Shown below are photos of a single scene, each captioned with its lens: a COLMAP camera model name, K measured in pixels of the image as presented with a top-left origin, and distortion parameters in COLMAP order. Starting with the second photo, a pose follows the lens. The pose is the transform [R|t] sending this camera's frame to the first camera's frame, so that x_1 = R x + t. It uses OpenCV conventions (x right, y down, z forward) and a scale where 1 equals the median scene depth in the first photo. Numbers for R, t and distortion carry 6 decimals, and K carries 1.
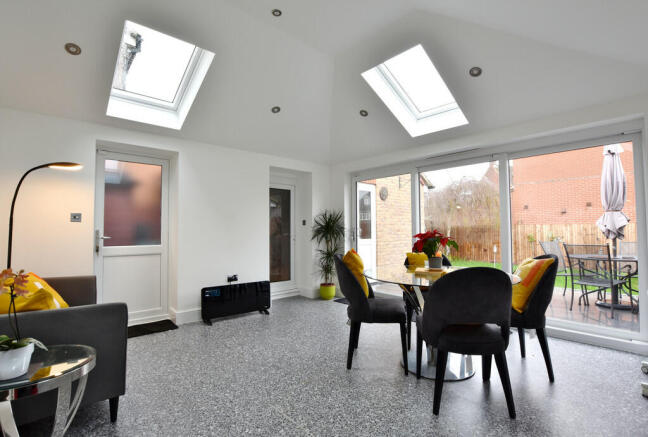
lens RADIAL K [[314.5, 0, 324.0], [0, 314.5, 218.5], [0, 0, 1]] dist [-0.004051, -0.001106]
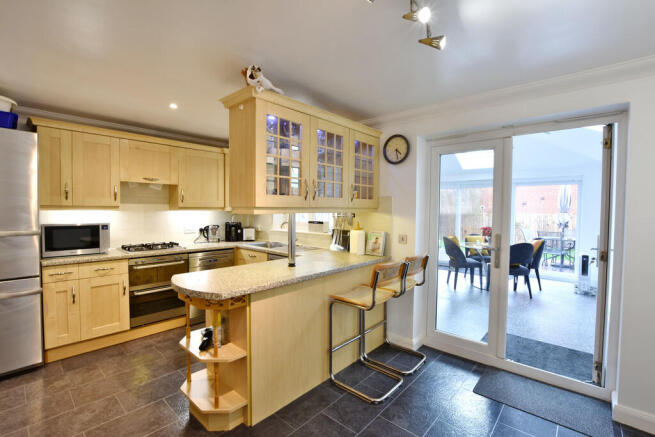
lens RADIAL K [[293.4, 0, 327.5], [0, 293.4, 218.5], [0, 0, 1]] dist [-0.029480, 0.000561]
pose [[0.996906, 0.011716, 0.077730, -0.162746], [-0.016664, 0.997855, 0.063312, -0.022307], [-0.076821, -0.064411, 0.994962, -0.157194]]
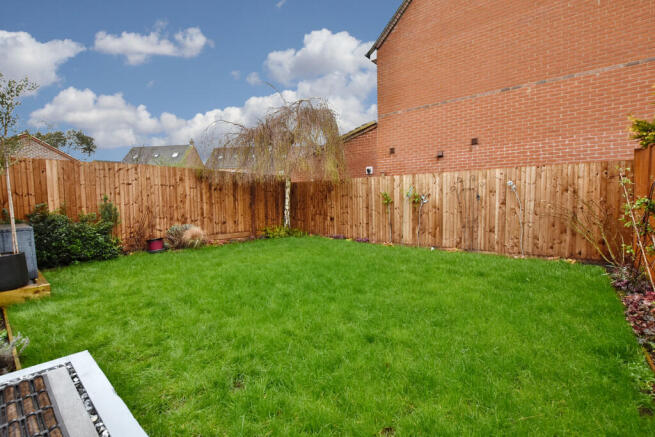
lens RADIAL K [[293.4, 0, 327.5], [0, 293.4, 218.5], [0, 0, 1]] dist [-0.029480, 0.000561]
pose [[0.992692, -0.010140, 0.120248, 0.494053], [-0.001177, 0.995602, 0.093673, 0.050213], [-0.120669, -0.093130, 0.988315, 0.466639]]
